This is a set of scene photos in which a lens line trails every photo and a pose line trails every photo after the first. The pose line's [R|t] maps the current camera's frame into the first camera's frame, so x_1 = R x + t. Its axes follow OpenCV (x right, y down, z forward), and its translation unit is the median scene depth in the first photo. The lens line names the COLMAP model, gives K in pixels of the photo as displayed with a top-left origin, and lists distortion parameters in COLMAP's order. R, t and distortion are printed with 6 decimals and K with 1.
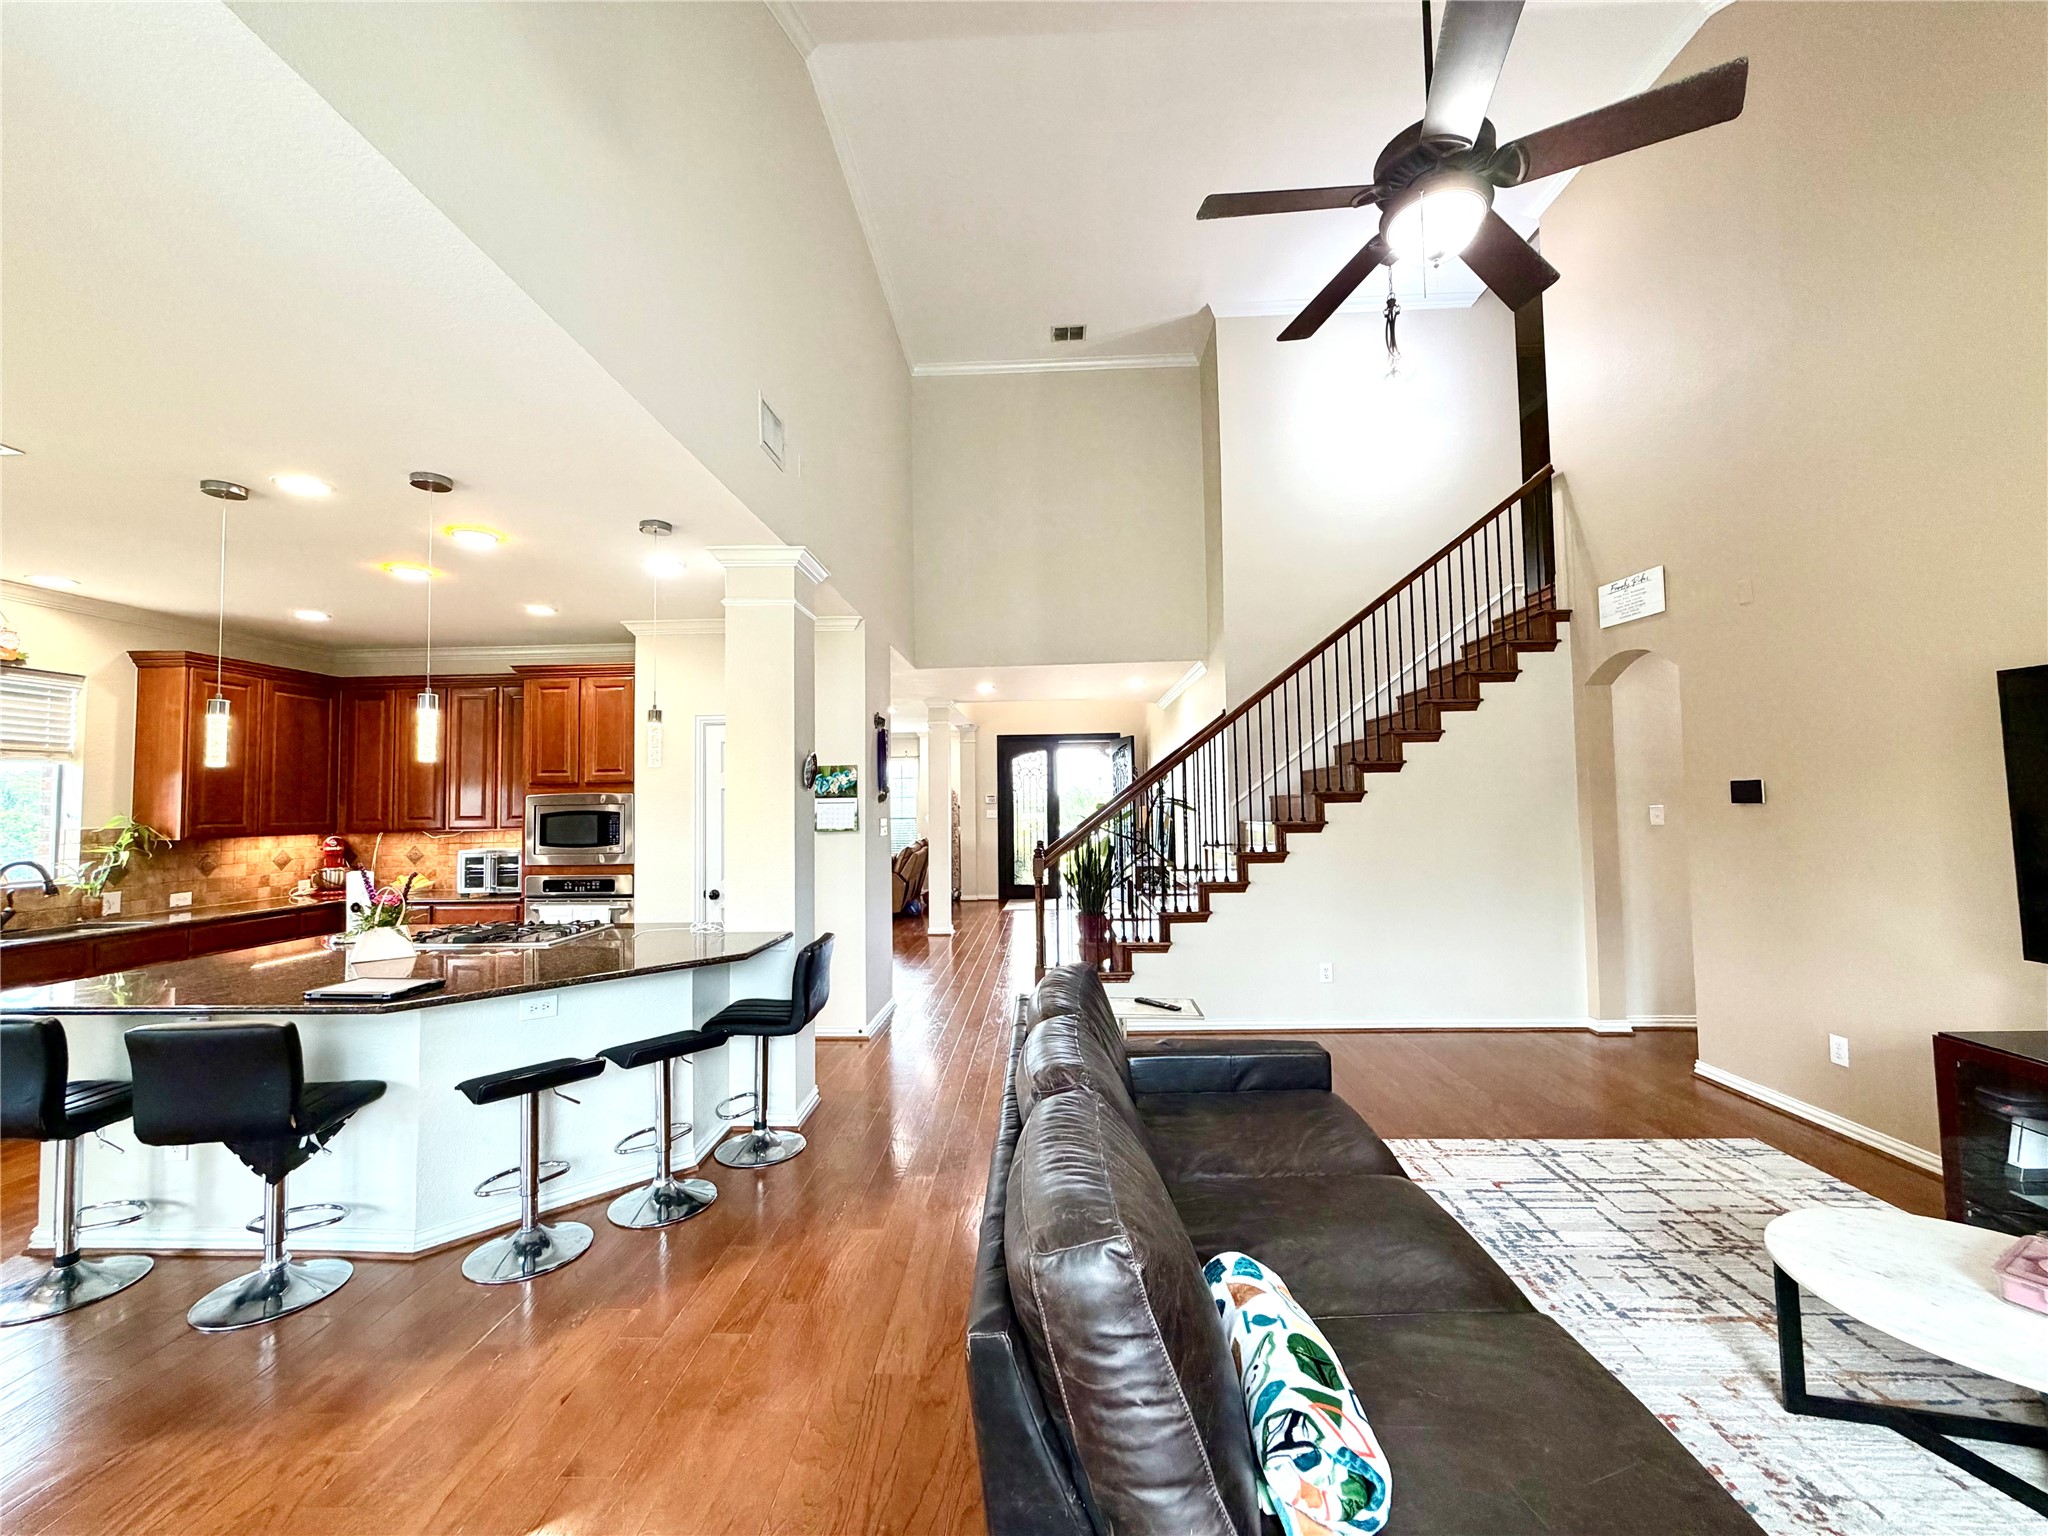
lens RADIAL K [[818.3, 0, 1028.7], [0, 818.3, 766.5], [0, 0, 1]] dist [0.000510, 0.000460]
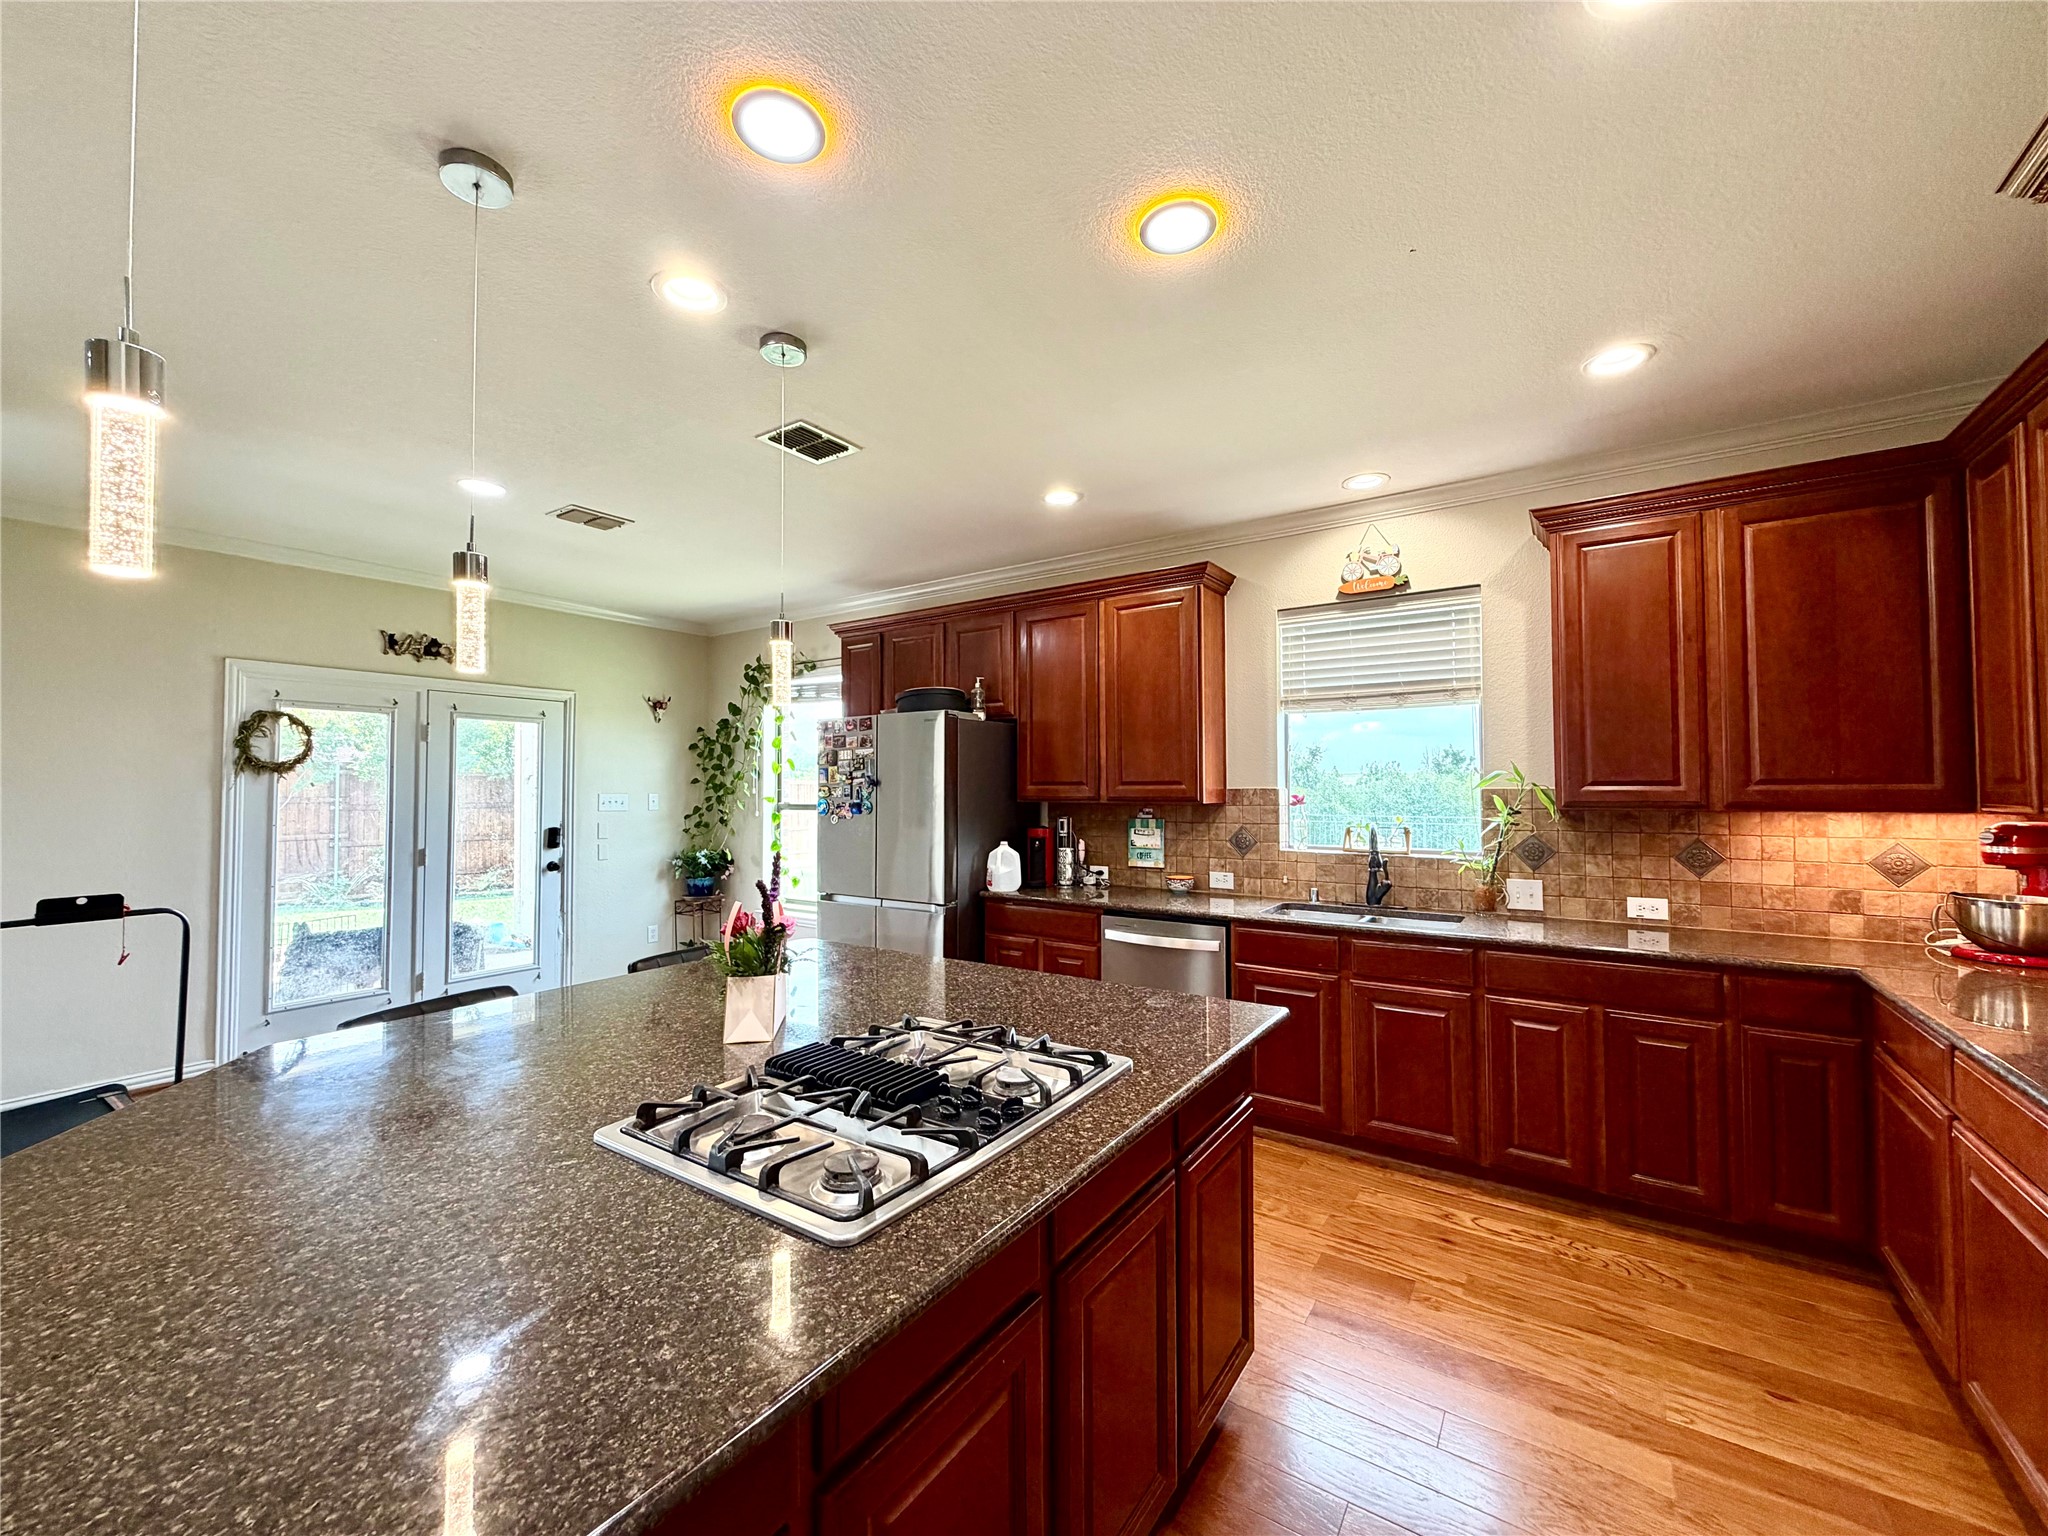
lens RADIAL K [[818.3, 0, 1018.8], [0, 818.3, 763.6], [0, 0, 1]] dist [0.000510, 0.000460]
pose [[-0.530997, 0.002344, -0.847370, -0.260988], [0.055571, 0.997940, -0.032062, 0.046656], [0.845550, -0.064114, -0.530033, 0.906370]]
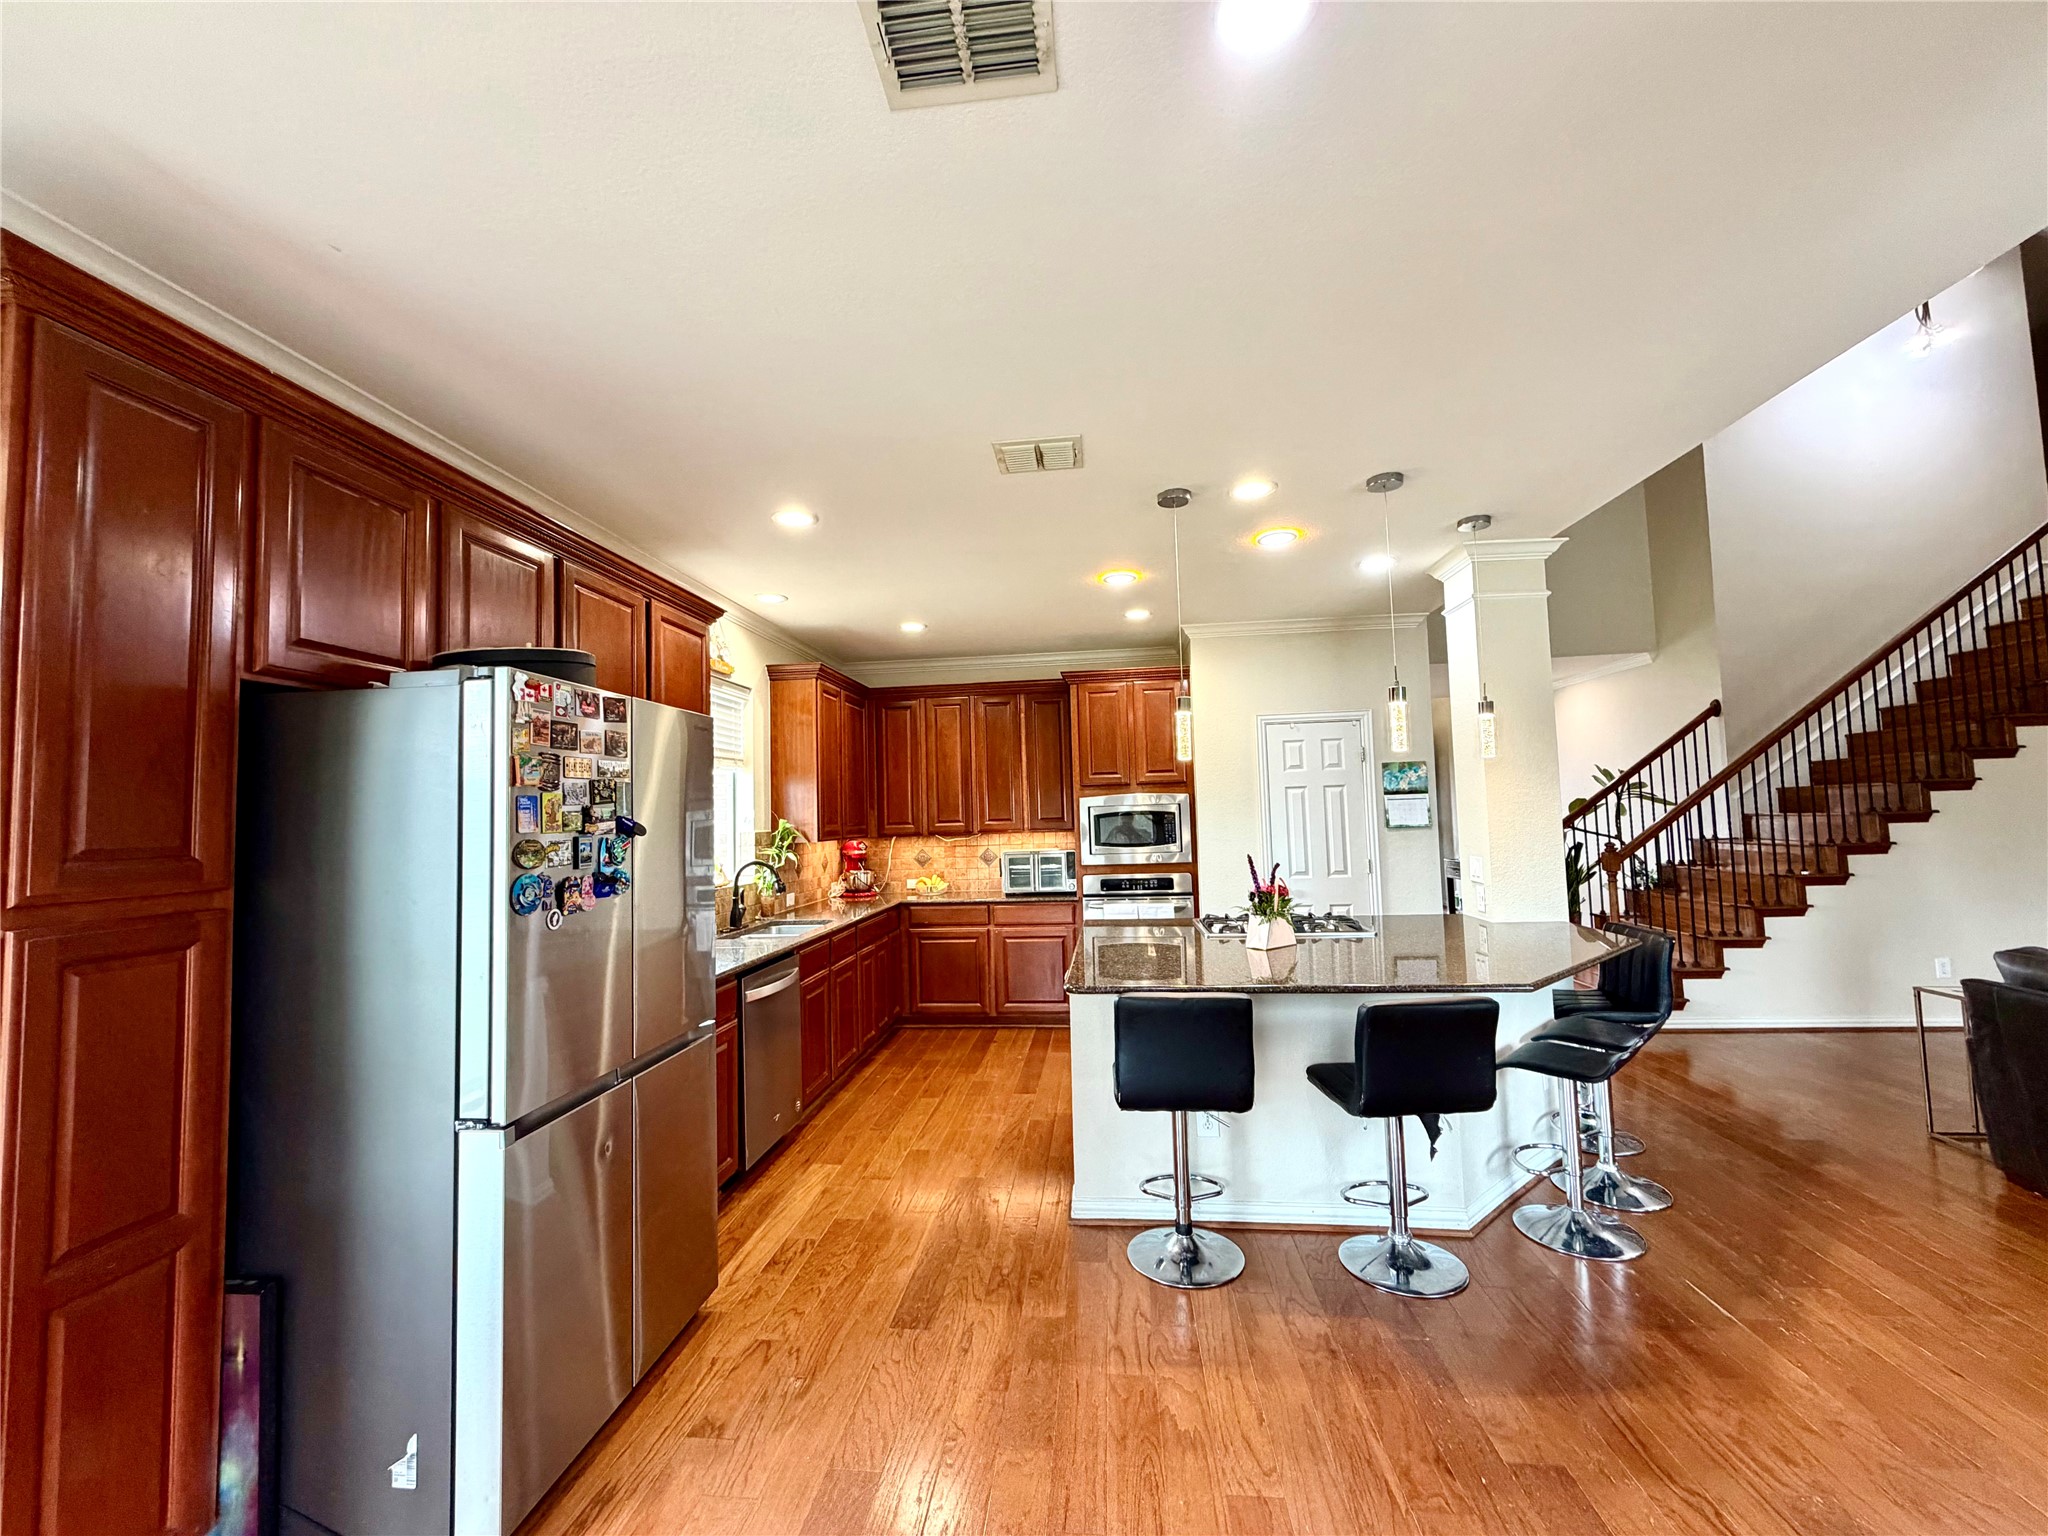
lens RADIAL K [[818.3, 0, 1026.6], [0, 818.3, 770.2], [0, 0, 1]] dist [0.000510, 0.000460]
pose [[0.997766, -0.016916, -0.064630, -0.641700], [0.016430, 0.999833, -0.008045, 0.008937], [0.064755, 0.006966, 0.997877, -0.032800]]
